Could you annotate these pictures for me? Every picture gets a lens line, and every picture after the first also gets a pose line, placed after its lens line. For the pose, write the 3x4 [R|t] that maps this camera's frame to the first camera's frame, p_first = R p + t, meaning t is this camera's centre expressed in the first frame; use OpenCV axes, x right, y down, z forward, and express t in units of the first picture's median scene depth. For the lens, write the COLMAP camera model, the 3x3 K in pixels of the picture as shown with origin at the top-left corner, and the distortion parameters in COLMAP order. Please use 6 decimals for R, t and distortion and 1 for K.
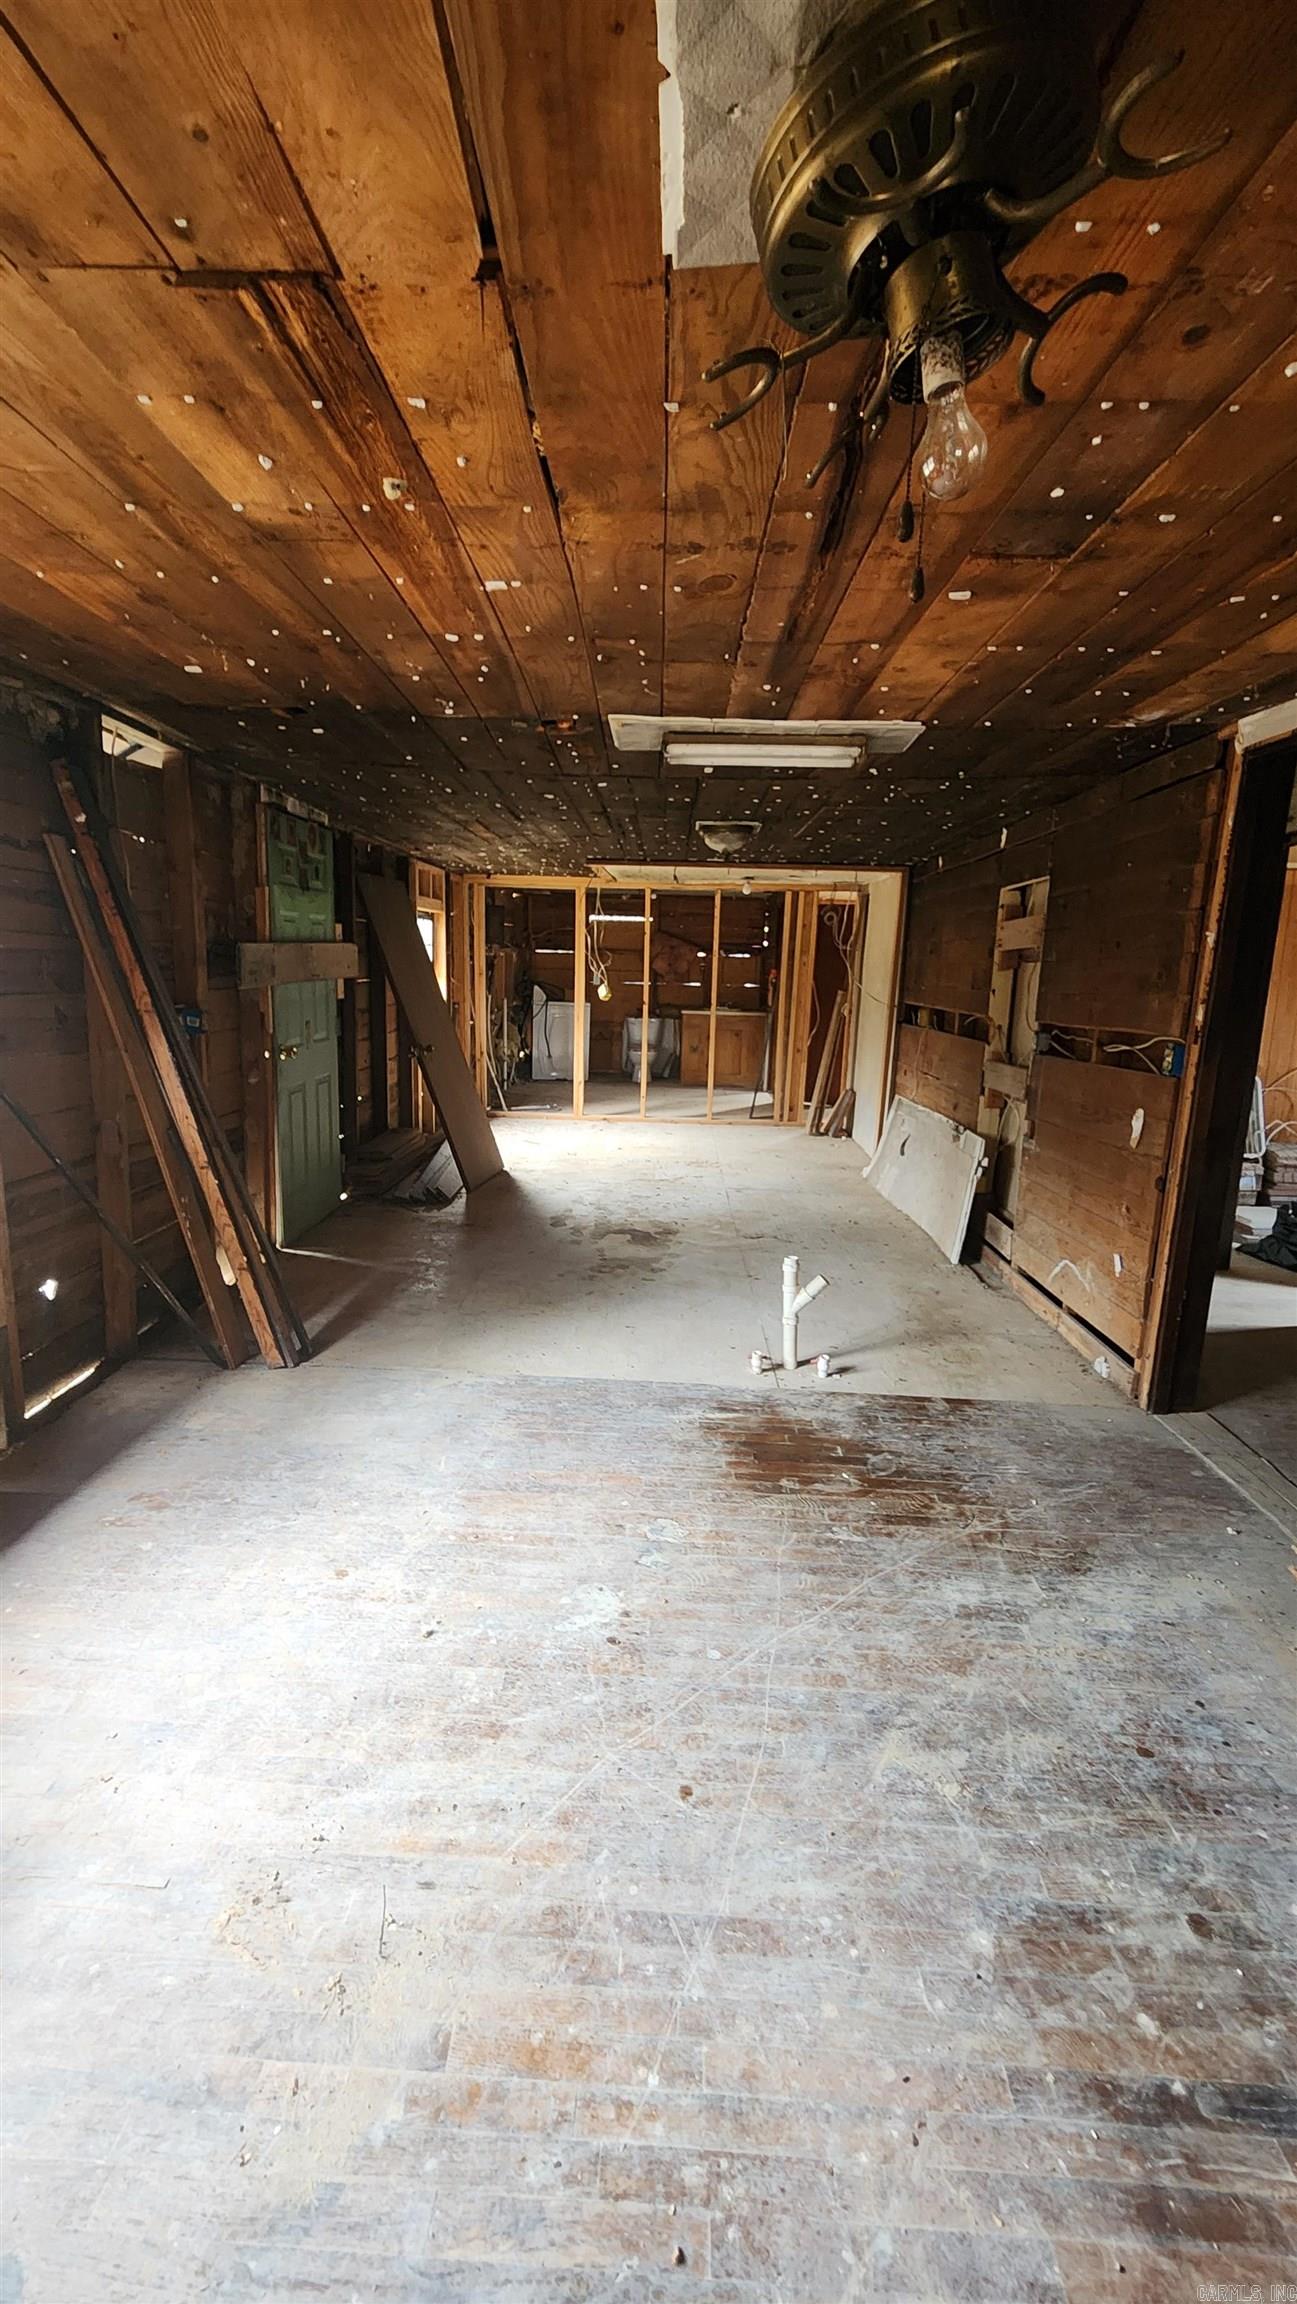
lens RADIAL K [[946.9, 0, 641.1], [0, 946.9, 1161.2], [0, 0, 1]] dist [-0.000119, 0.007593]
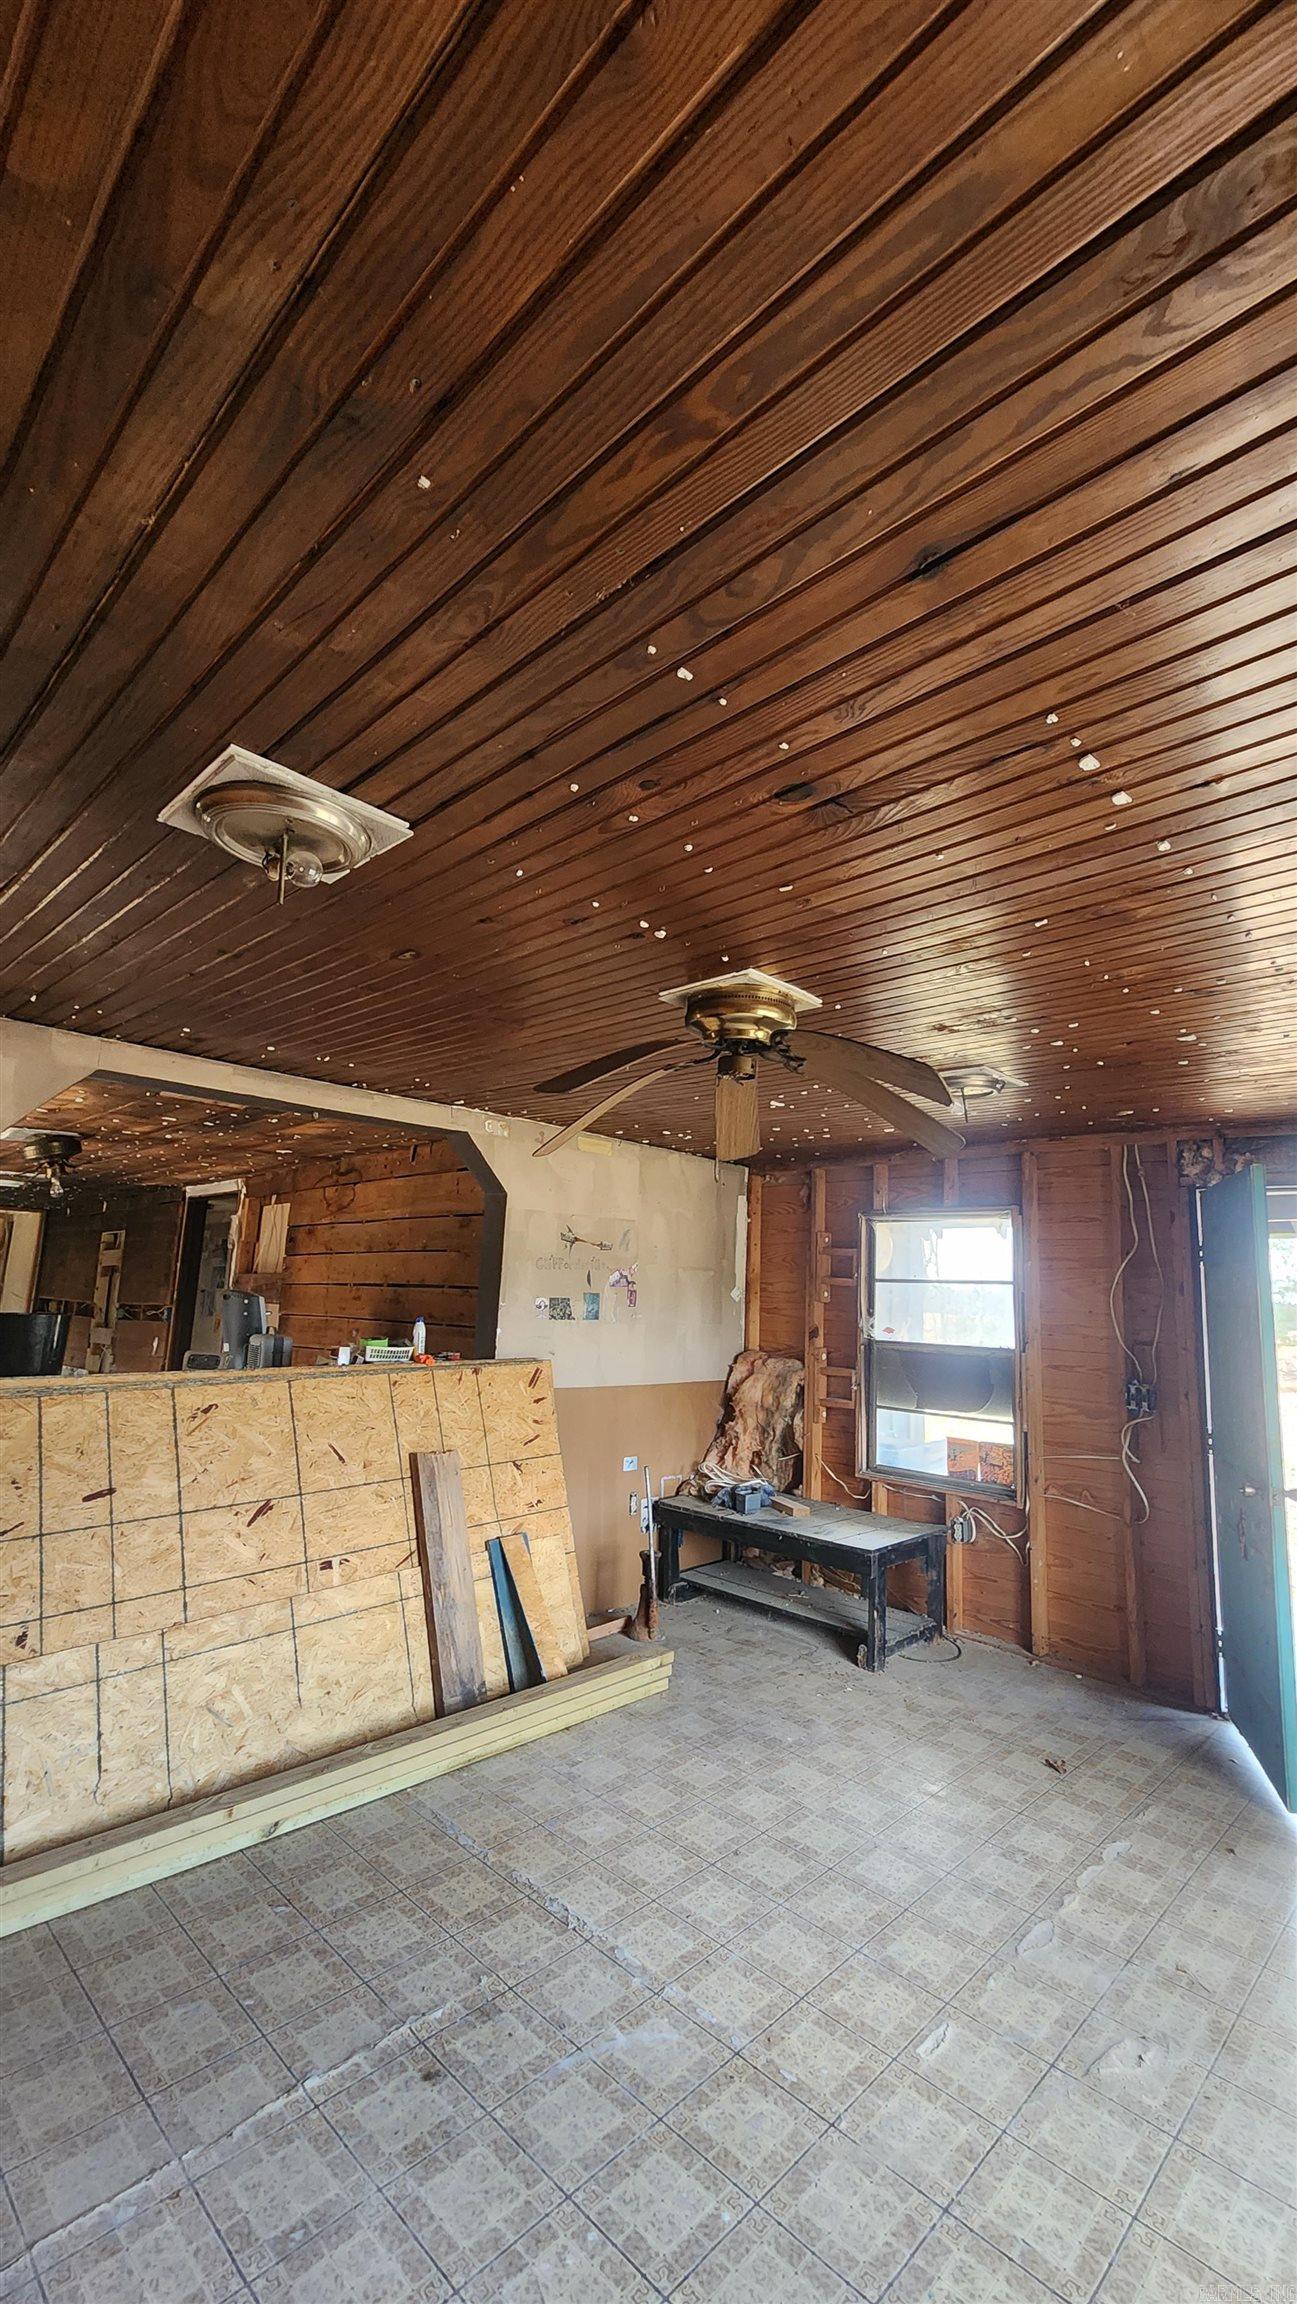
lens RADIAL K [[946.9, 0, 641.1], [0, 946.9, 1161.2], [0, 0, 1]] dist [-0.000119, 0.007593]
pose [[0.678652, 0.096077, 0.728149, -0.275957], [0.137693, 0.957185, -0.254631, 0.200423], [-0.721437, 0.273067, 0.636367, -1.009703]]
